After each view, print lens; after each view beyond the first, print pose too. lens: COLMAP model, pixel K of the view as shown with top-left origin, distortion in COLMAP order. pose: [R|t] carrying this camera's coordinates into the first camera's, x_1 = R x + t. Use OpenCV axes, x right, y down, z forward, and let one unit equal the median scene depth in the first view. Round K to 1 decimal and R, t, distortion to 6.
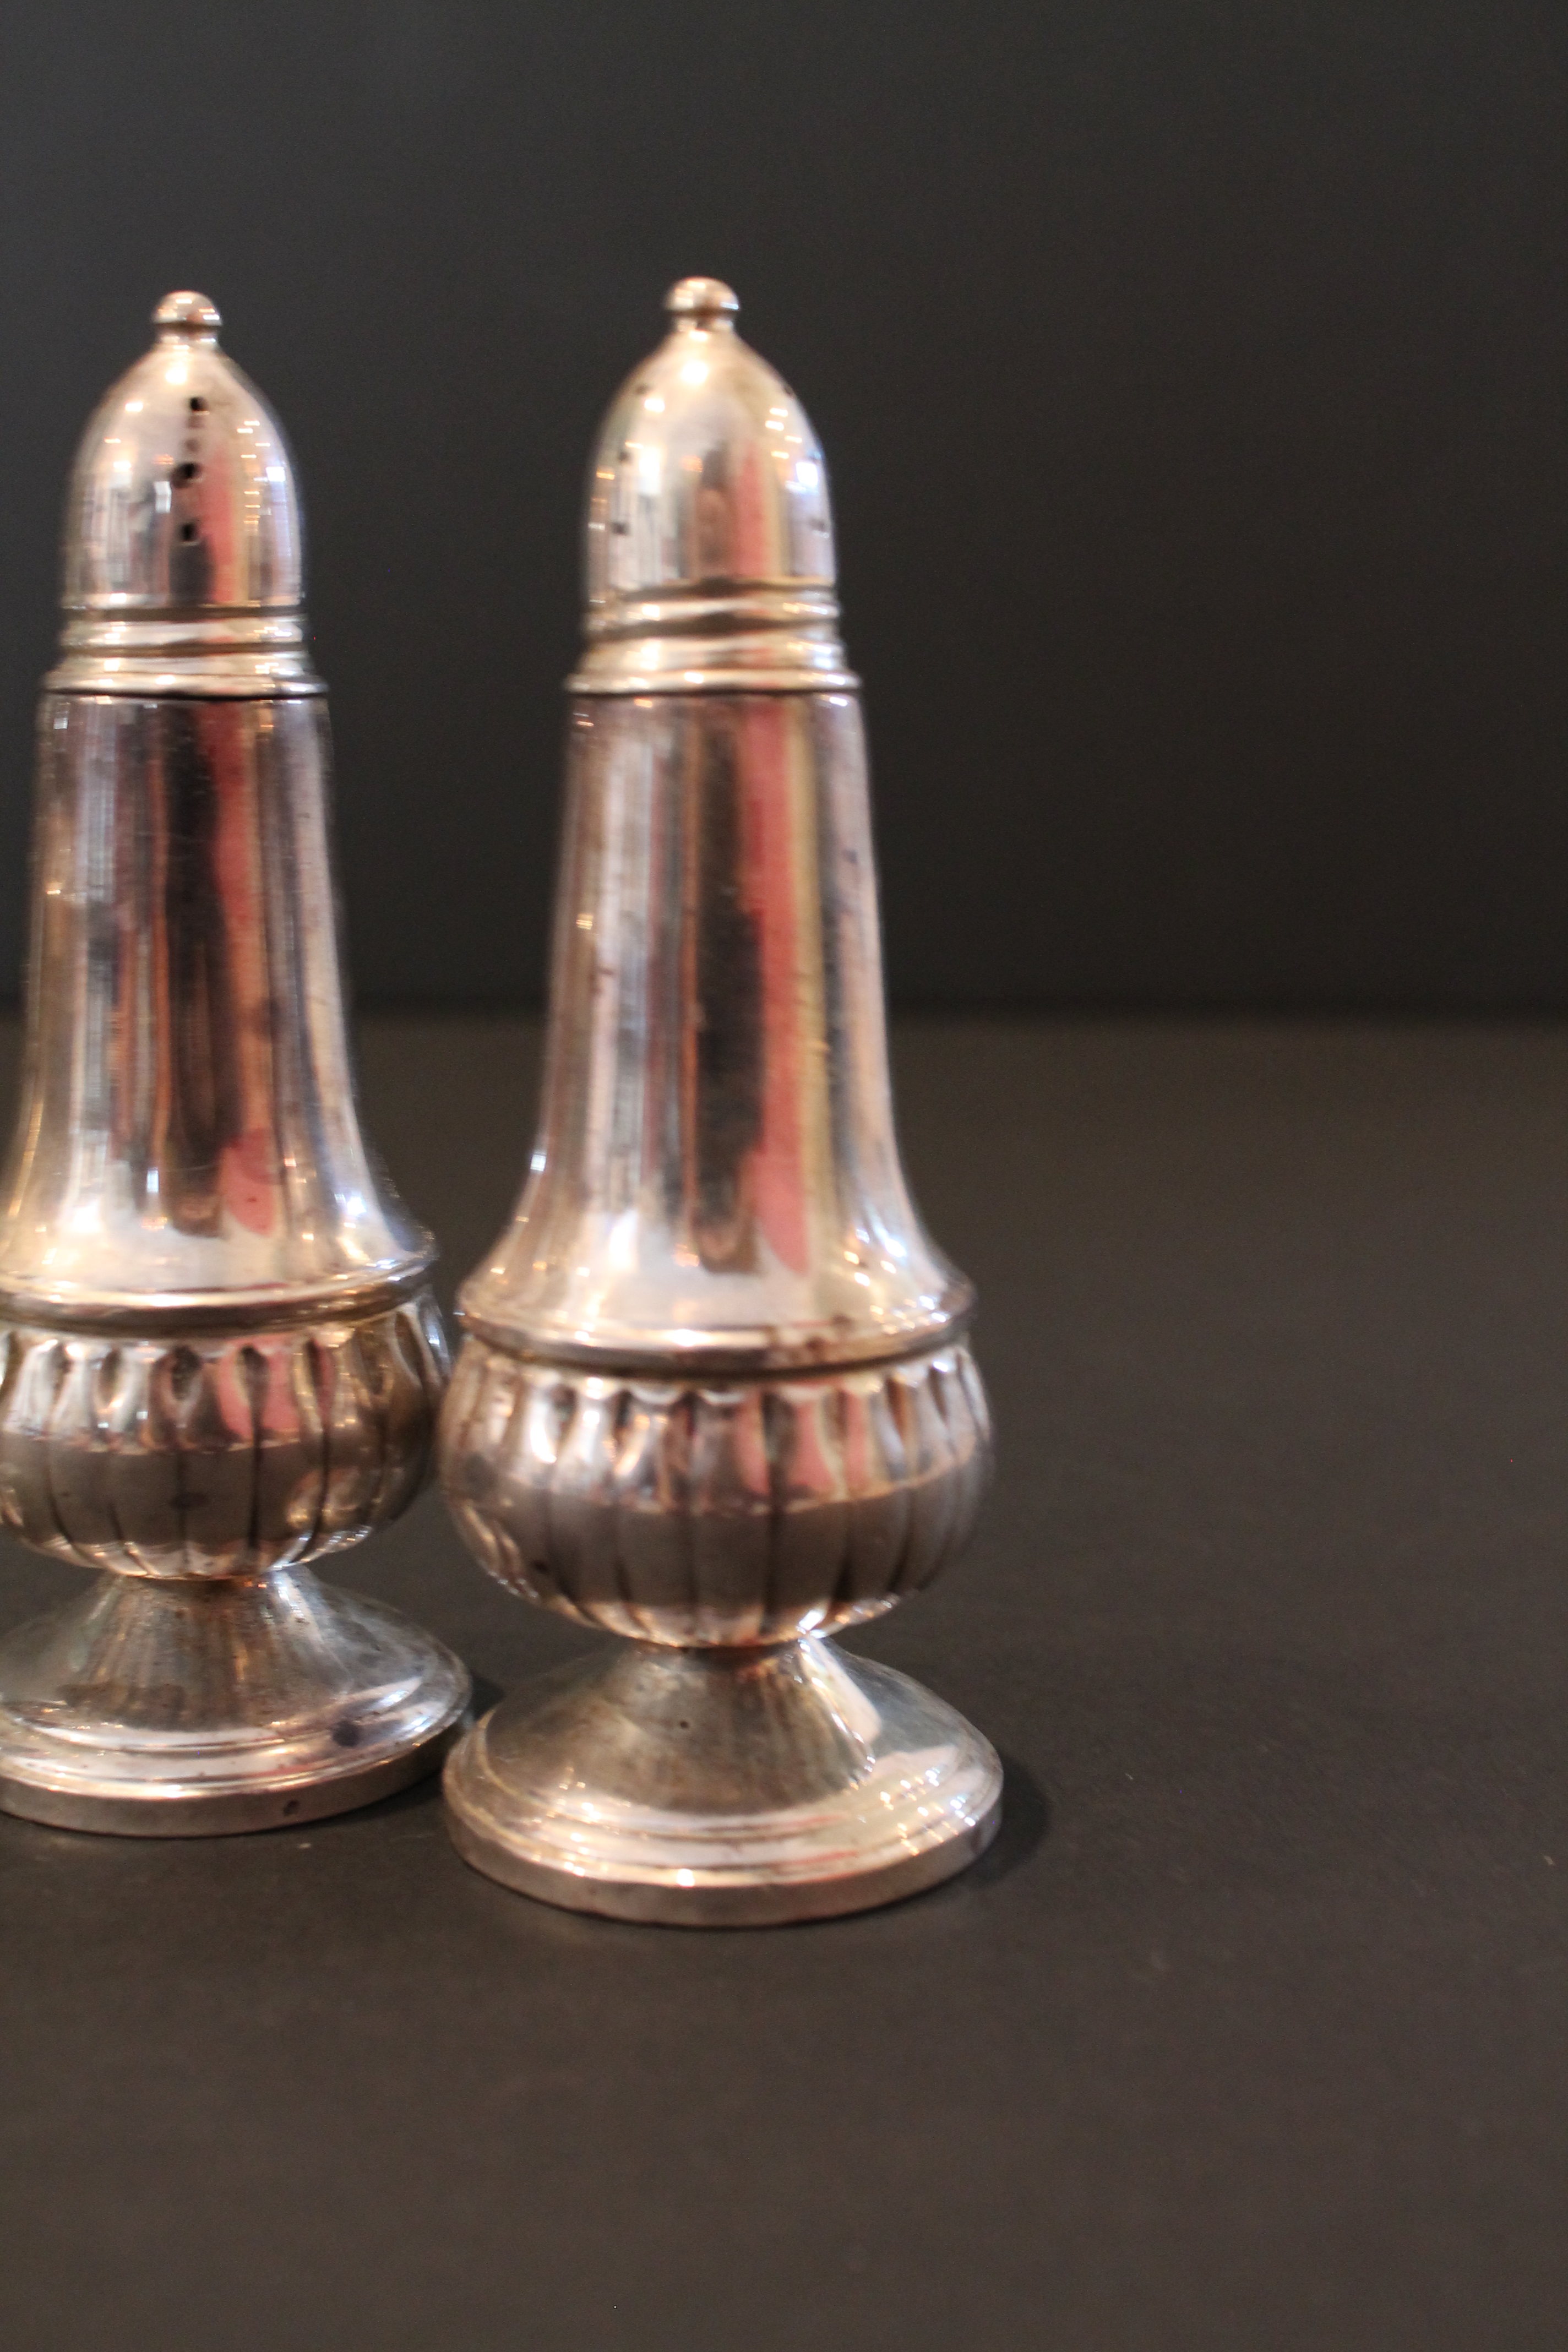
lens RADIAL K [[2383.4, 0, 784.0], [0, 2383.4, 1176.0], [0, 0, 1]] dist [0.050223, 0.001121]
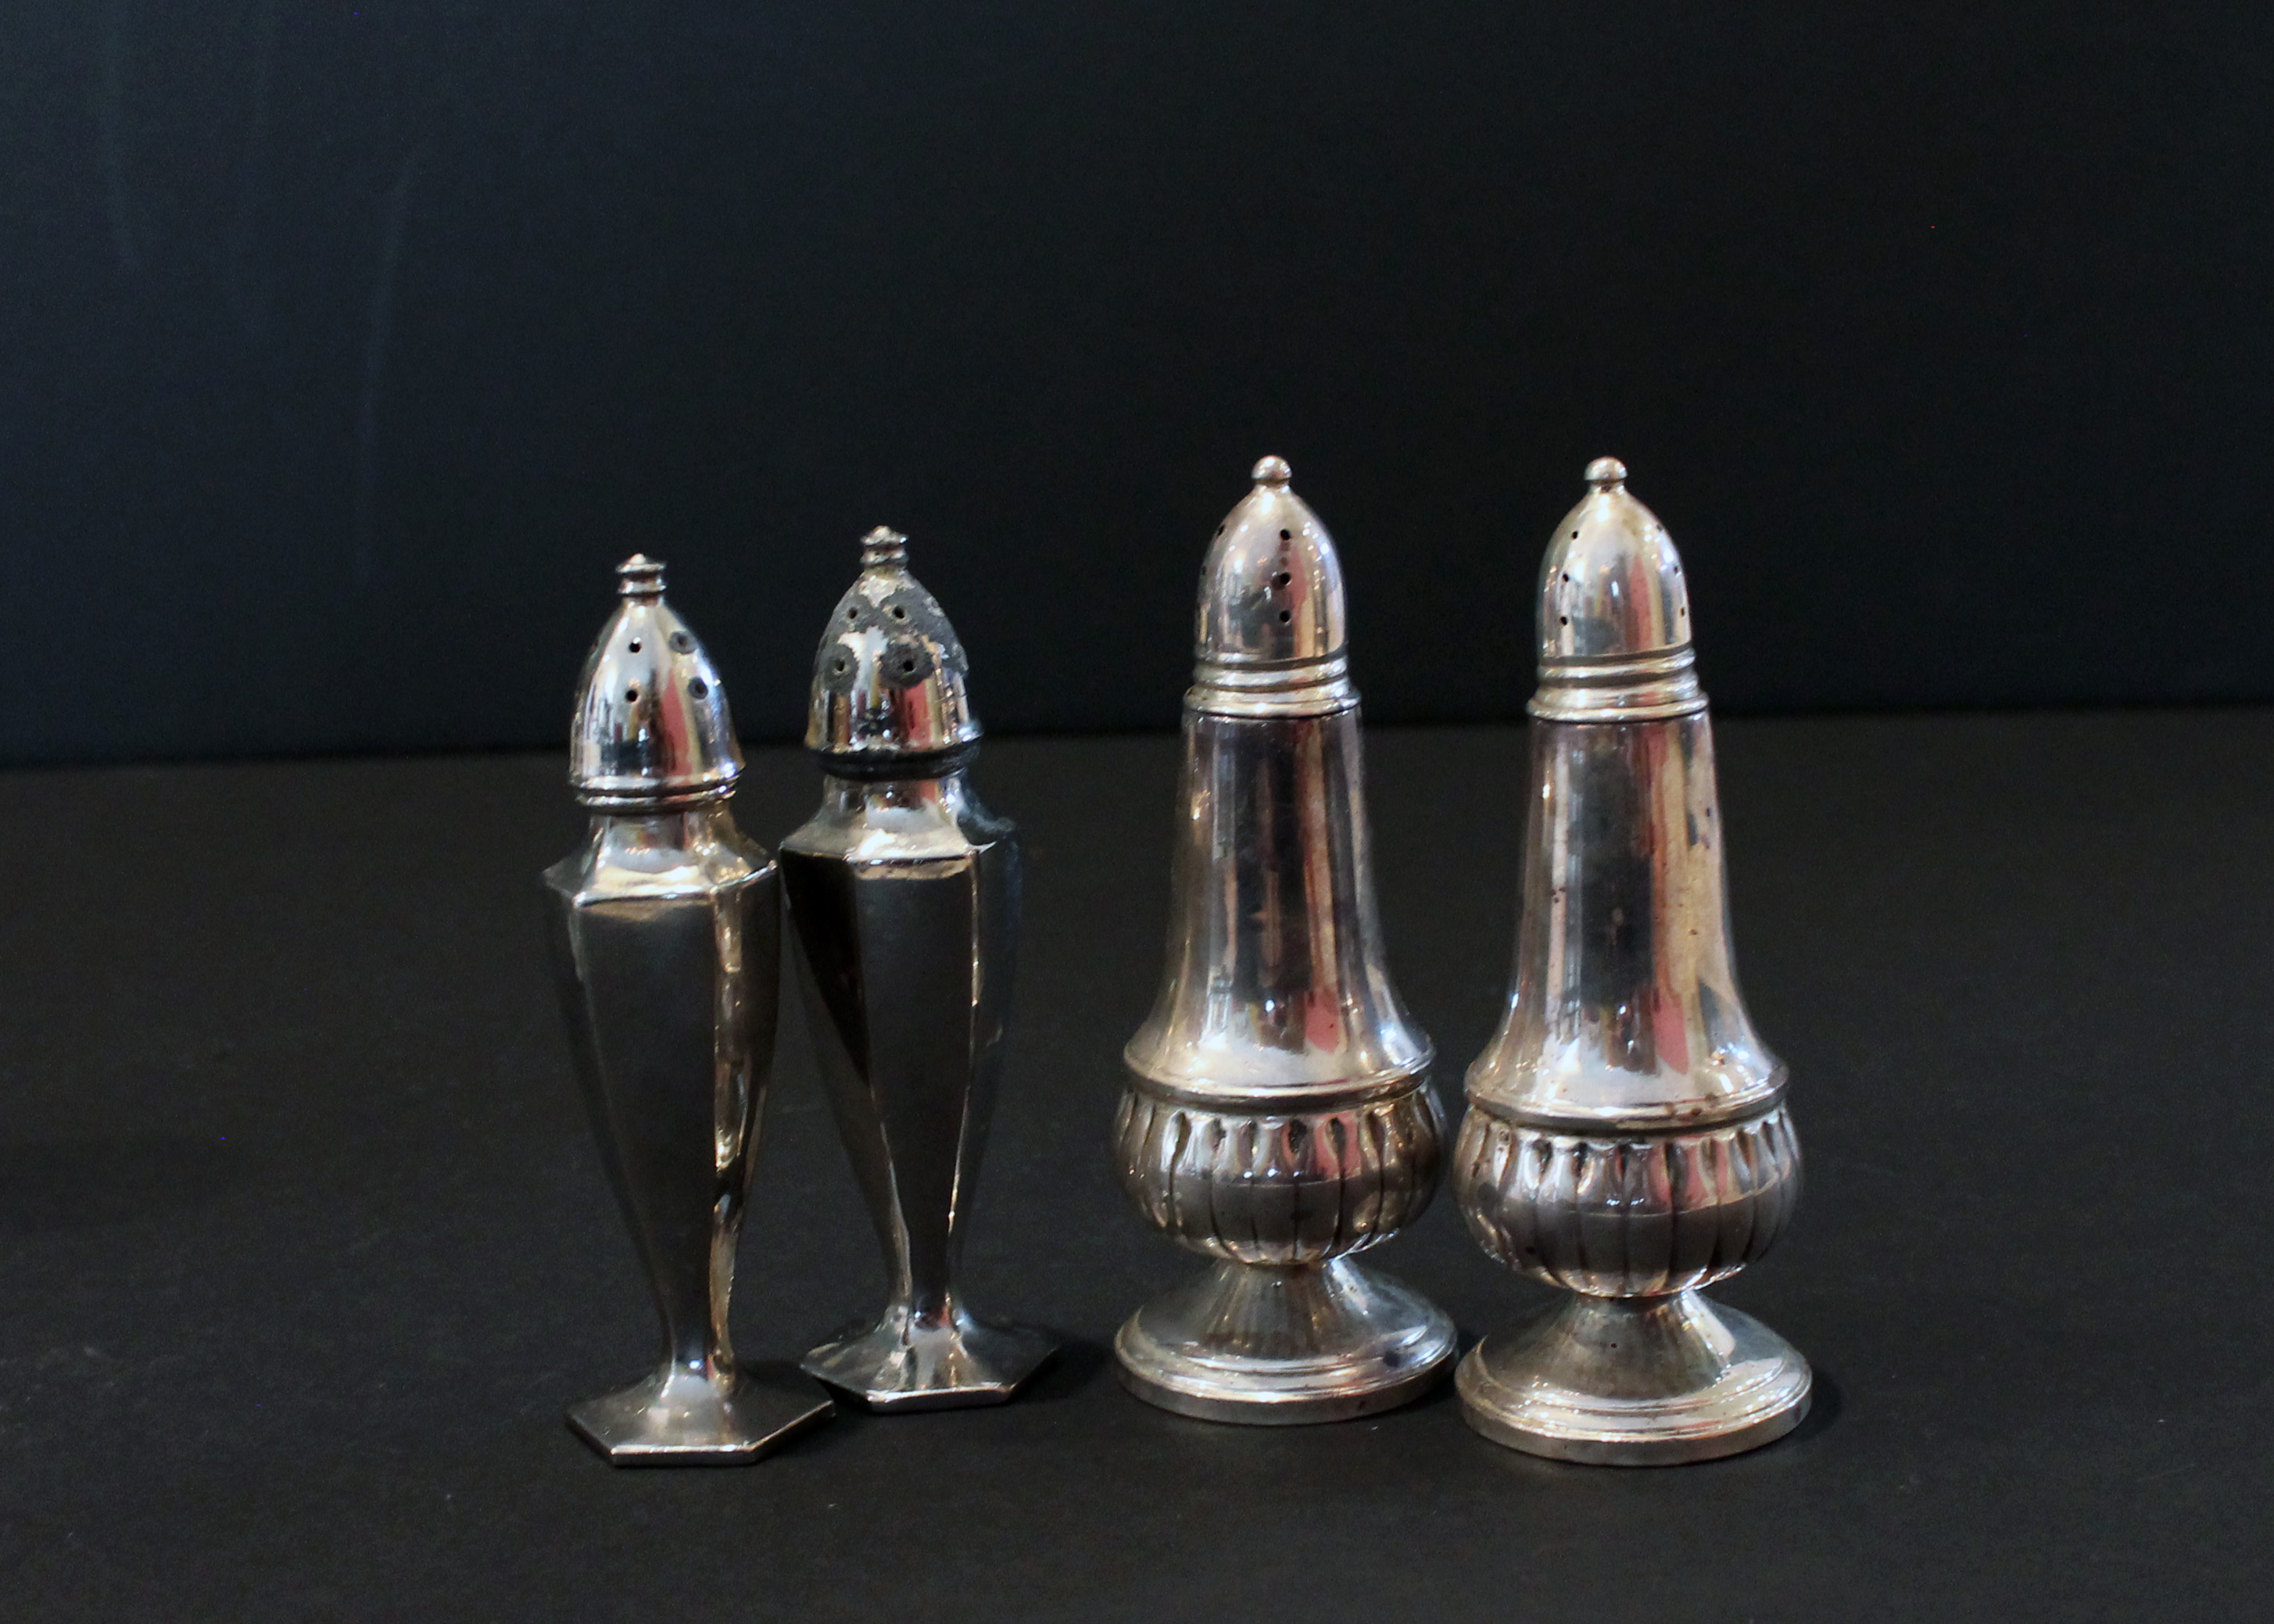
lens RADIAL K [[3795.7, 0, 1137.0], [0, 3795.7, 812.0], [0, 0, 1]] dist [0.003549, -0.027696]
pose [[0.998110, -0.031403, -0.052826, -0.215264], [0.033919, 0.998299, 0.047425, -0.260067], [0.051247, -0.049127, 0.997477, -1.542077]]
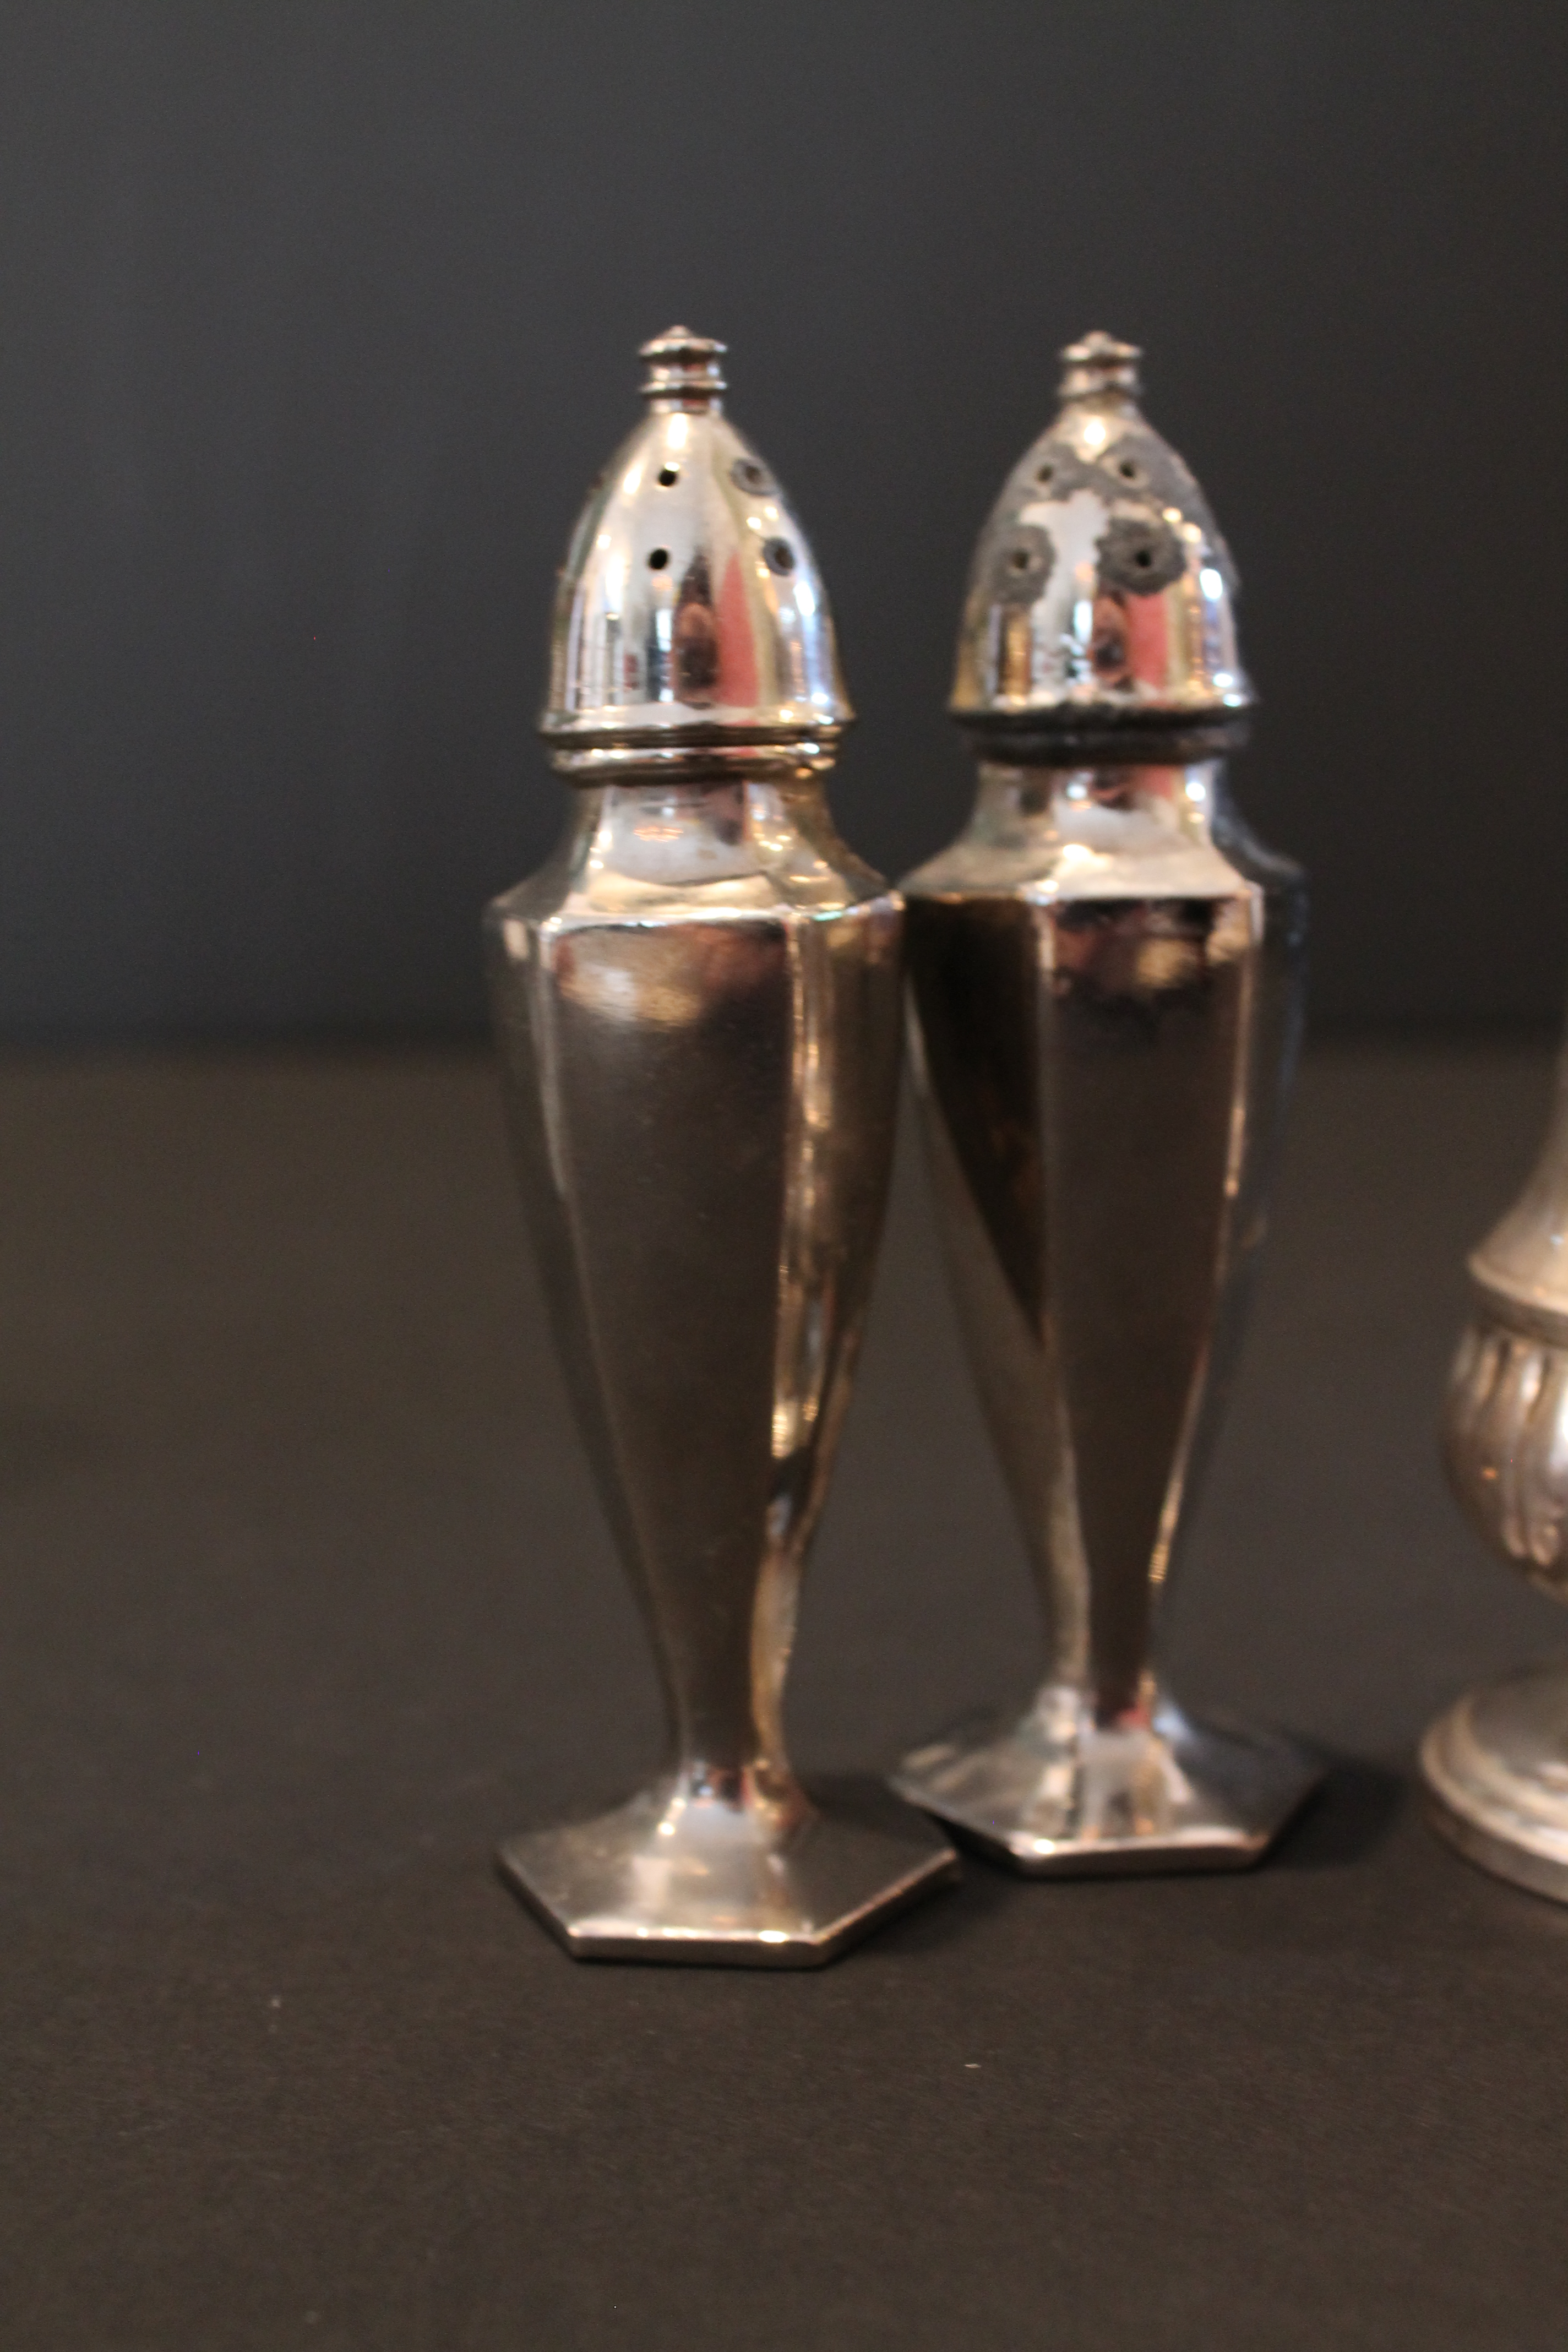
lens RADIAL K [[2383.4, 0, 784.0], [0, 2383.4, 1176.0], [0, 0, 1]] dist [0.050223, 0.001121]
pose [[0.987395, -0.005131, -0.158193, -0.492093], [-0.000311, 0.999410, -0.034358, 0.026027], [0.158276, 0.033974, 0.986810, 0.080839]]
